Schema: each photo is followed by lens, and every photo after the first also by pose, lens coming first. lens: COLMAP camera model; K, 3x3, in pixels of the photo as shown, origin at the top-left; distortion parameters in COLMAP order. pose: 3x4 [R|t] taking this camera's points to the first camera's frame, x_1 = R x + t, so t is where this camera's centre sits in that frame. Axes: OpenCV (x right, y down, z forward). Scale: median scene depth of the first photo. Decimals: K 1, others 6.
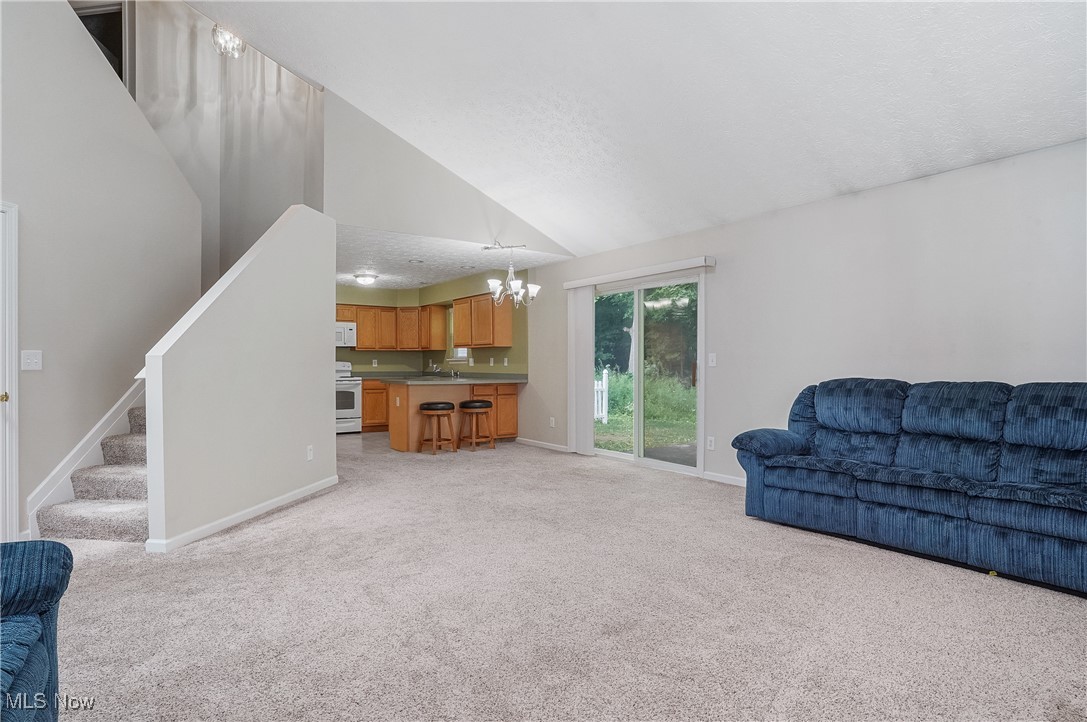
lens RADIAL K [[567.6, 0, 541.5], [0, 567.6, 366.9], [0, 0, 1]] dist [-0.080752, 0.041829]
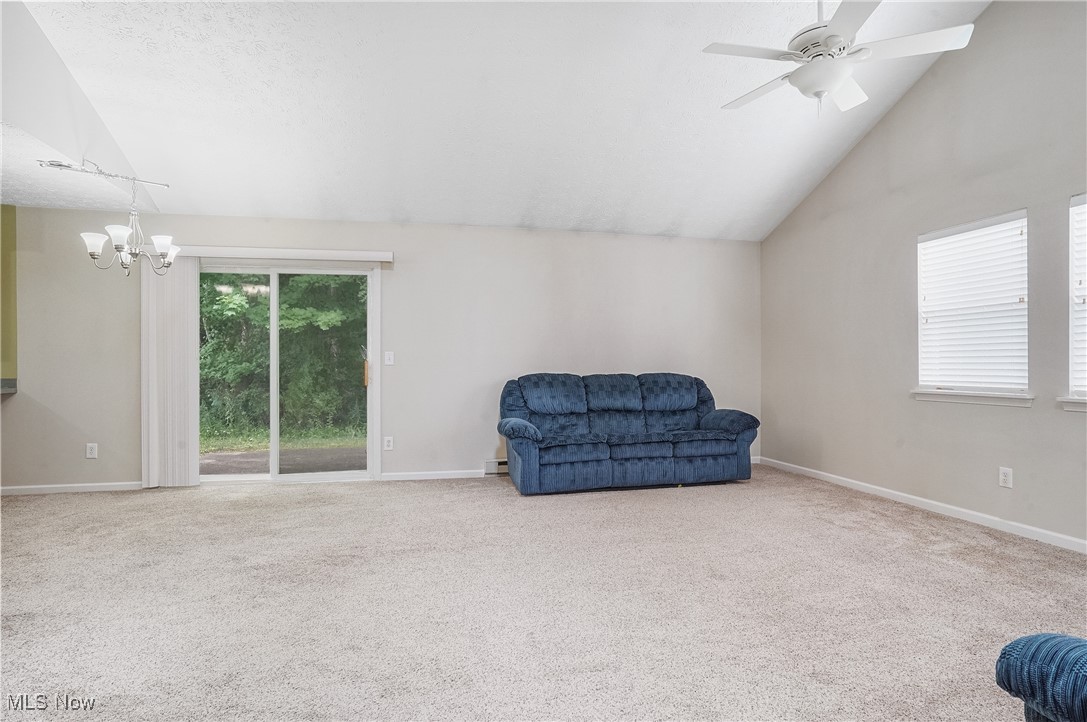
lens RADIAL K [[567.6, 0, 541.5], [0, 567.6, 366.9], [0, 0, 1]] dist [-0.080752, 0.041829]
pose [[0.391192, -0.004859, 0.920296, -0.372430], [0.004522, 0.999984, 0.003357, 0.000329], [-0.920298, 0.002848, 0.391208, 0.278724]]
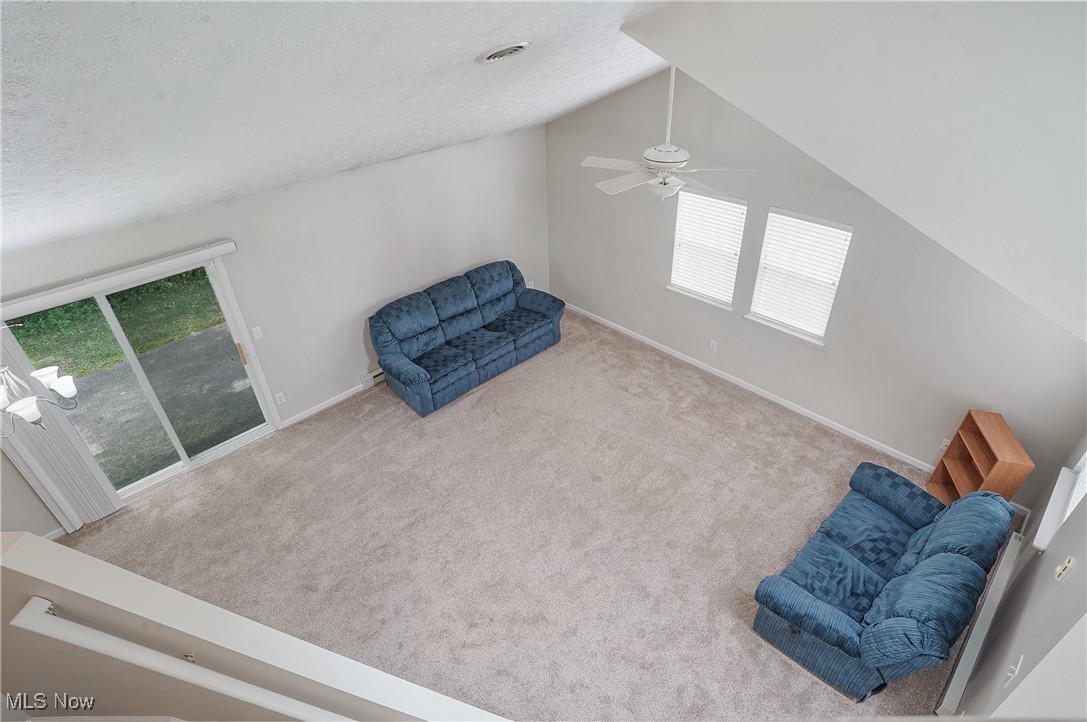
lens RADIAL K [[567.6, 0, 541.5], [0, 567.6, 366.9], [0, 0, 1]] dist [-0.080752, 0.041829]
pose [[-0.134963, -0.553022, 0.822163, -0.471301], [0.033269, 0.826758, 0.561573, -0.381948], [-0.990292, 0.103144, -0.093183, 0.443566]]
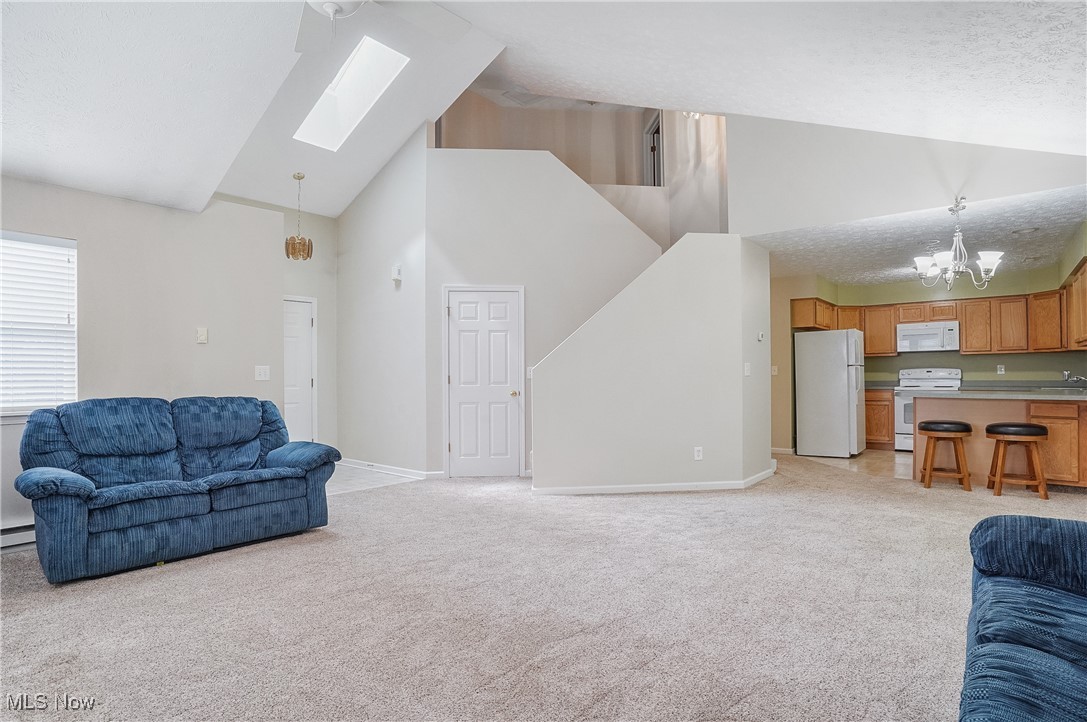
lens RADIAL K [[567.6, 0, 541.5], [0, 567.6, 366.9], [0, 0, 1]] dist [-0.080752, 0.041829]
pose [[0.239753, -0.014515, -0.970725, 0.398950], [0.002688, 0.999894, -0.014288, -0.001886], [0.970830, 0.000816, 0.239767, 0.285302]]
